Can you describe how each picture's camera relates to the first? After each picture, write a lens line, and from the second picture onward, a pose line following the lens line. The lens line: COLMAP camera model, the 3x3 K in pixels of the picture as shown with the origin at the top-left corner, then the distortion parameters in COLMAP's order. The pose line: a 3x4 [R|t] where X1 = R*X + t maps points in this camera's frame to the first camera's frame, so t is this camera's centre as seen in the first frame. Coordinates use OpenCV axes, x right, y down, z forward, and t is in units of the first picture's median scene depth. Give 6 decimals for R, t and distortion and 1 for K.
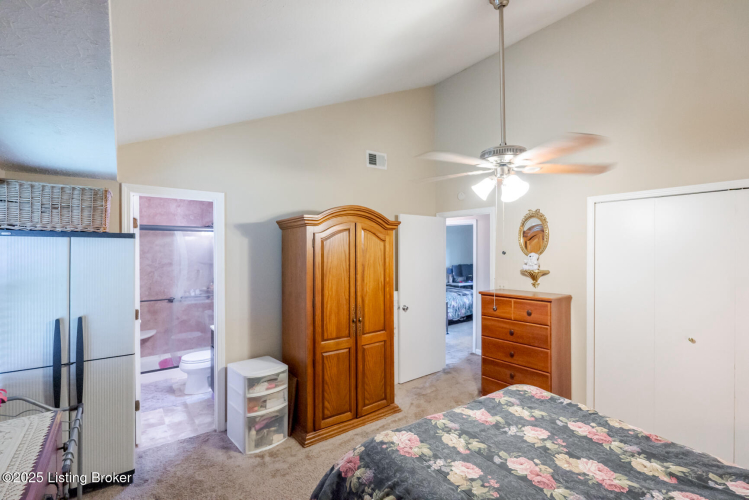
lens RADIAL K [[339.7, 0, 374.5], [0, 339.7, 250.0], [0, 0, 1]] dist [-0.013683, 0.000094]
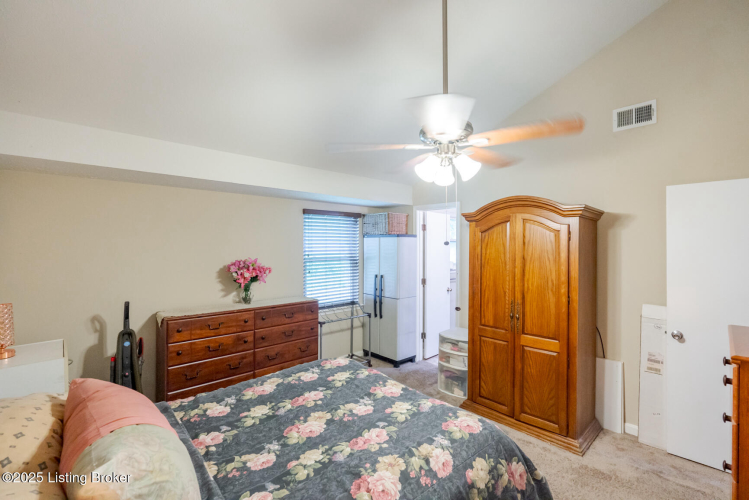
lens RADIAL K [[339.7, 0, 374.5], [0, 339.7, 250.0], [0, 0, 1]] dist [-0.013683, 0.000094]
pose [[0.112636, 0.016042, -0.993507, 0.906210], [-0.002457, 0.999871, 0.015866, 0.006724], [0.993633, 0.000654, 0.112660, 0.534394]]
